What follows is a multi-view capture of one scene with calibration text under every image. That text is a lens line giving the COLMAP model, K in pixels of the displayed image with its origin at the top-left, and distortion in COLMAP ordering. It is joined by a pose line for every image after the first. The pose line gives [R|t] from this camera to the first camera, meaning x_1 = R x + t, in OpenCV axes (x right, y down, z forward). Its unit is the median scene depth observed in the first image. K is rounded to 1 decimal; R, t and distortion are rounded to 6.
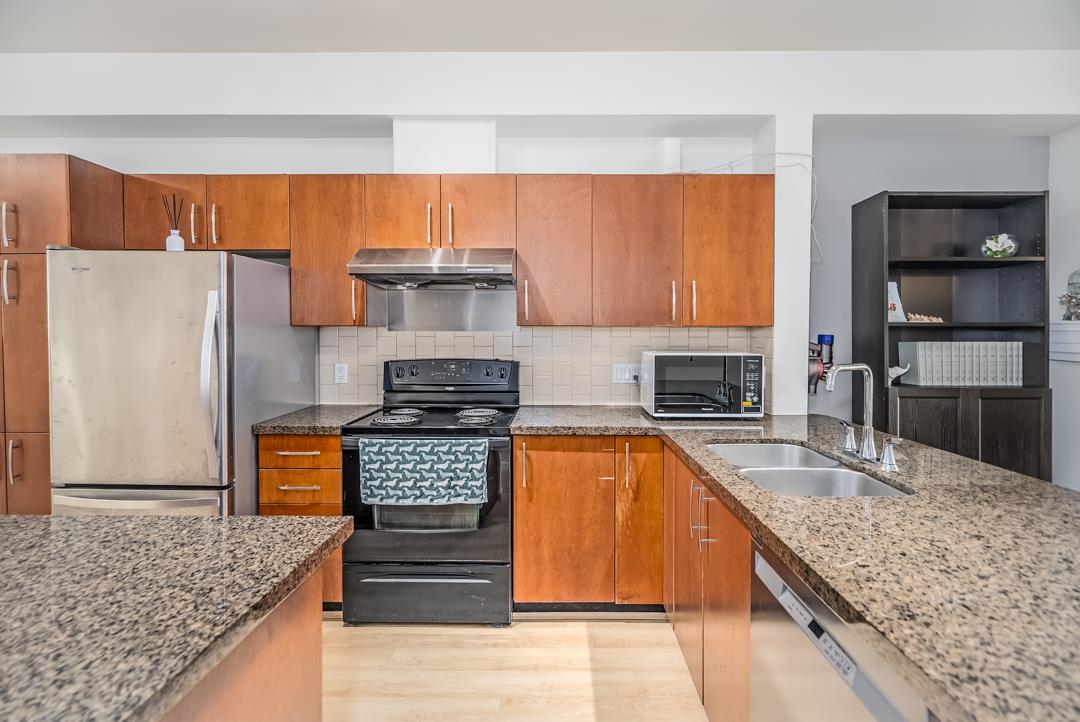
lens RADIAL K [[516.1, 0, 545.8], [0, 516.1, 339.2], [0, 0, 1]] dist [0.000804, 0.000026]
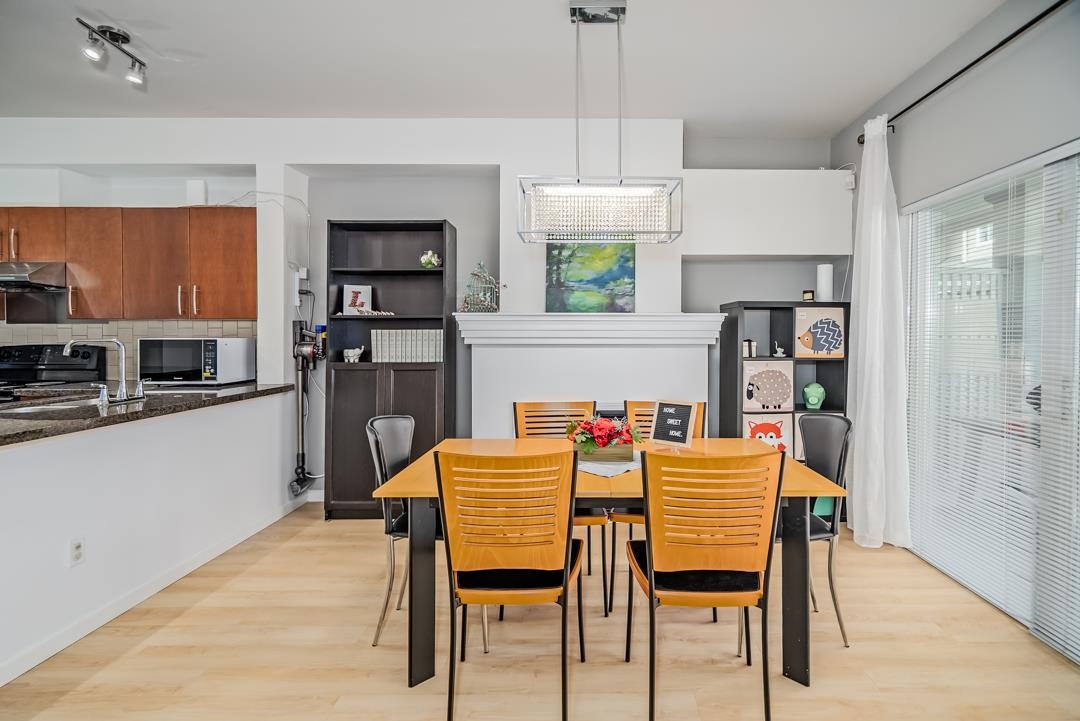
lens RADIAL K [[519.1, 0, 596.3], [0, 519.1, 338.9], [0, 0, 1]] dist [-0.004436, 0.000619]
pose [[0.999857, -0.002224, 0.016743, 1.317549], [0.002332, 0.999977, -0.006435, 0.038862], [-0.016728, 0.006473, 0.999839, -0.380702]]
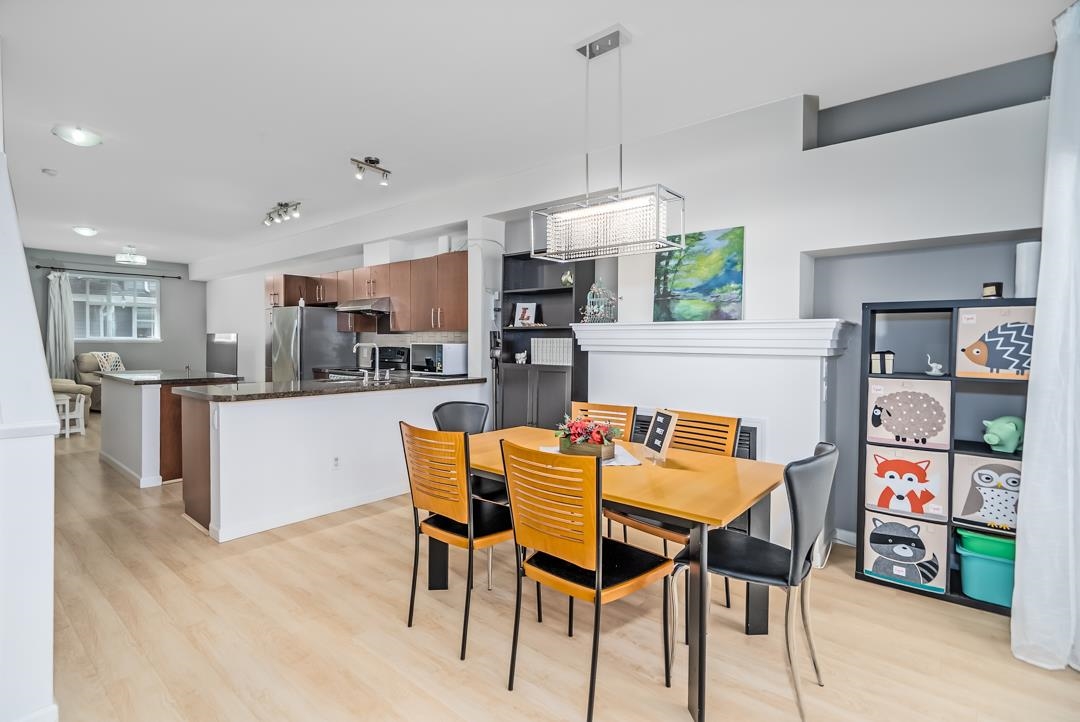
lens RADIAL K [[517.0, 0, 538.7], [0, 517.0, 353.5], [0, 0, 1]] dist [0.000651, 0.000640]
pose [[0.765485, 0.018457, -0.643189, 1.884391], [-0.015331, 0.999828, 0.010445, 0.037037], [0.643271, 0.001866, 0.765636, -0.299022]]
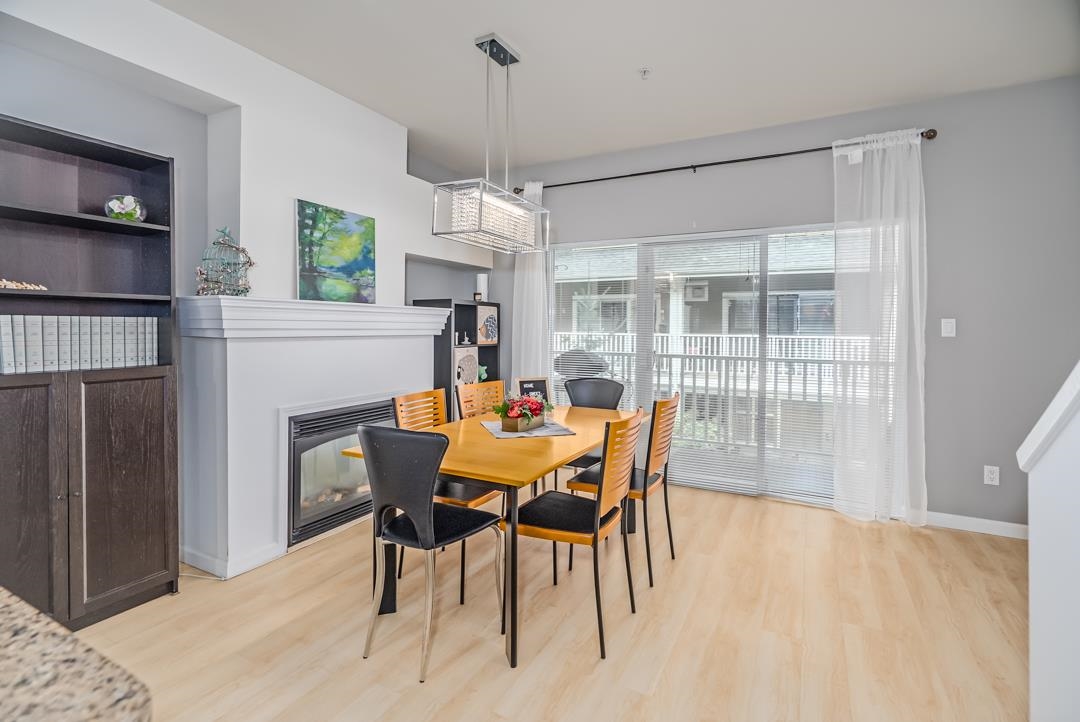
lens RADIAL K [[502.5, 0, 545.4], [0, 502.5, 329.2], [0, 0, 1]] dist [-0.002757, -0.000161]
pose [[0.466368, -0.001762, 0.884589, 0.456126], [0.007288, 0.999972, -0.001851, 0.032927], [-0.884561, 0.007310, 0.466368, -0.034753]]
